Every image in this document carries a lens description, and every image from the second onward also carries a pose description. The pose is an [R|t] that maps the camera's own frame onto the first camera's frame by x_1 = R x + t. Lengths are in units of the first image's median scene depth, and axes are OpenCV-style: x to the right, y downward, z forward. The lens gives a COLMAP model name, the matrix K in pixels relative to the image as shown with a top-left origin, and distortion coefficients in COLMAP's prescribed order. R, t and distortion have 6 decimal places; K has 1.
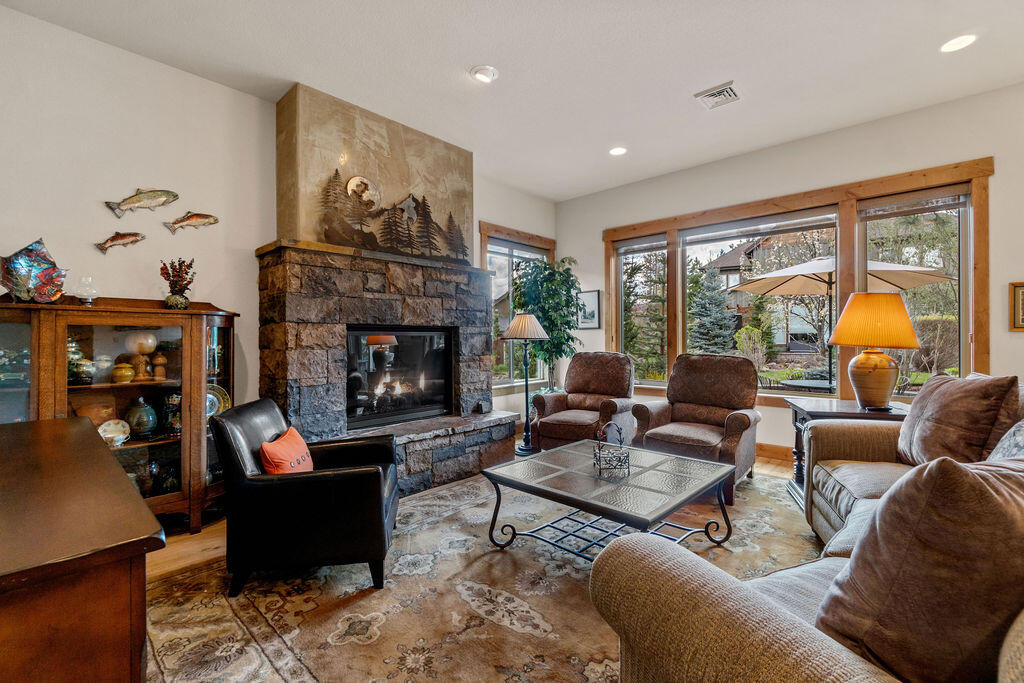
lens RADIAL K [[448.7, 0, 517.1], [0, 448.7, 336.9], [0, 0, 1]] dist [-0.000286, 0.000086]
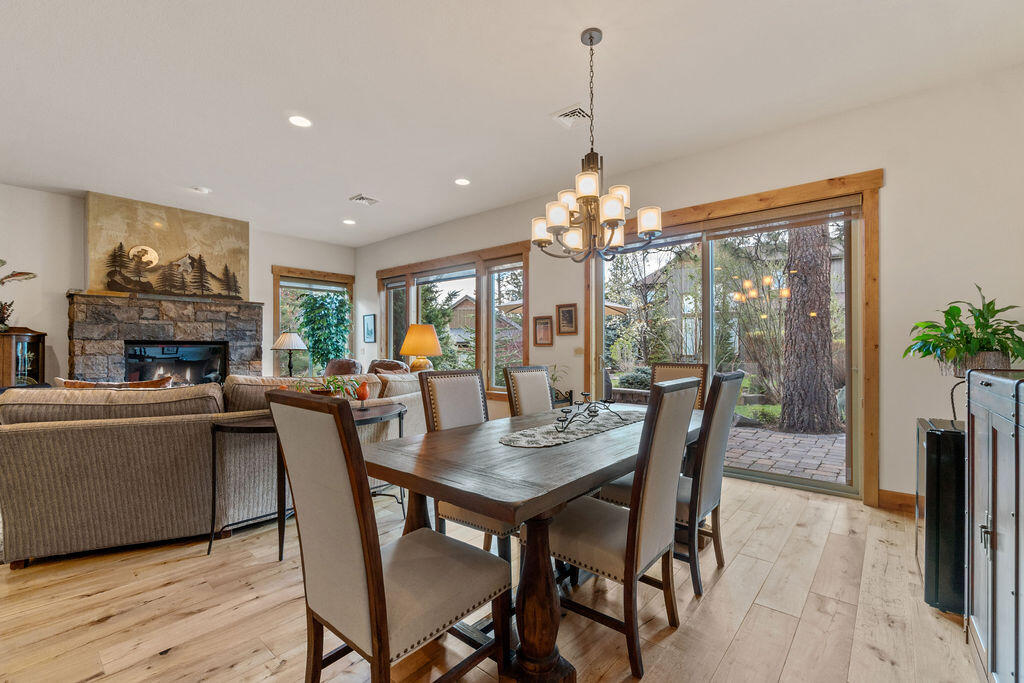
lens RADIAL K [[440.0, 0, 513.3], [0, 440.0, 348.3], [0, 0, 1]] dist [-0.000159, 0.000426]
pose [[0.999477, 0.002709, 0.032218, 0.810869], [-0.002762, 0.999995, 0.001621, -0.005383], [-0.032213, -0.001709, 0.999480, -0.519832]]
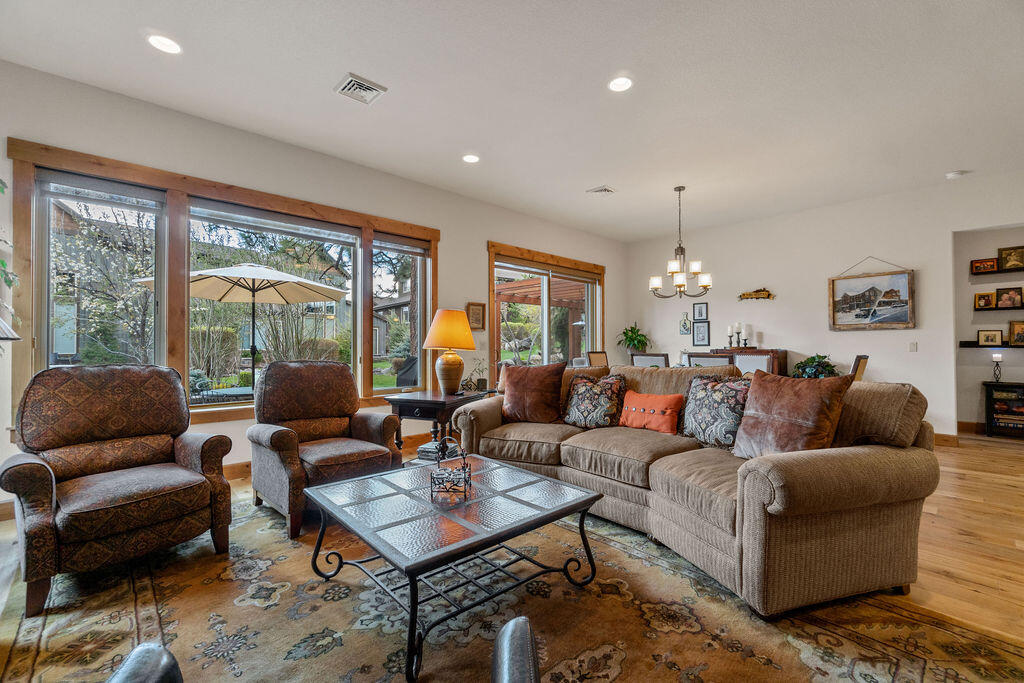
lens RADIAL K [[435.9, 0, 517.2], [0, 435.9, 344.5], [0, 0, 1]] dist [0.001004, 0.000657]
pose [[0.072924, 0.004869, 0.997326, -0.393700], [-0.004945, 0.999978, -0.004520, 0.008100], [-0.997325, -0.004602, 0.072946, 0.521898]]
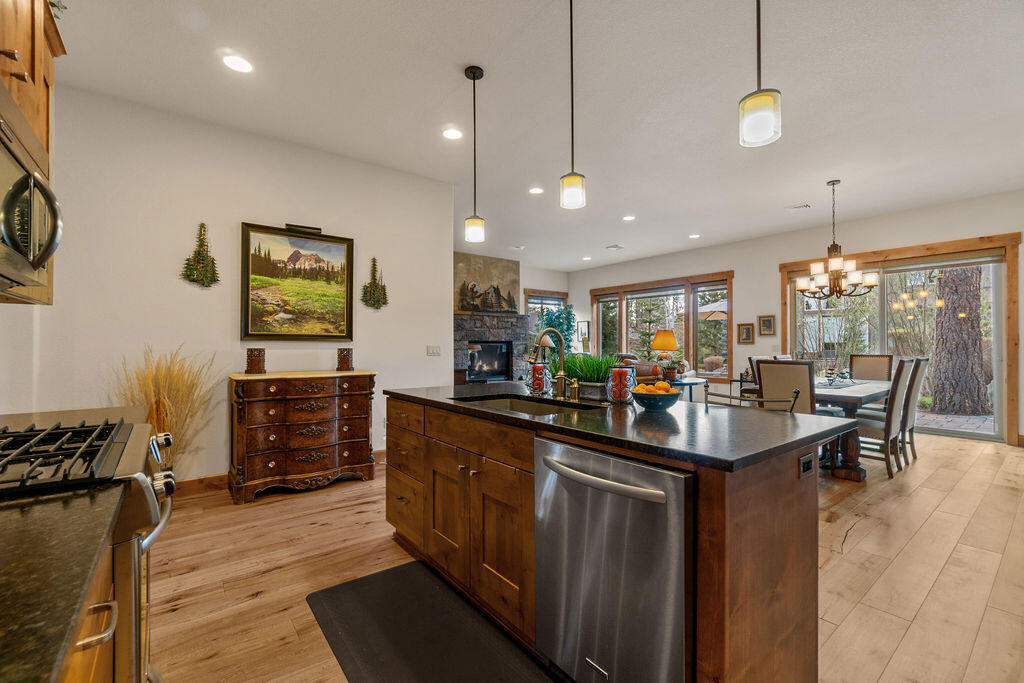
lens RADIAL K [[435.9, 0, 517.2], [0, 435.9, 344.5], [0, 0, 1]] dist [0.001004, 0.000657]
pose [[0.987740, 0.002257, -0.156090, 0.250866], [-0.002517, 0.999996, -0.001468, -0.003366], [0.156086, 0.001843, 0.987742, -1.237857]]
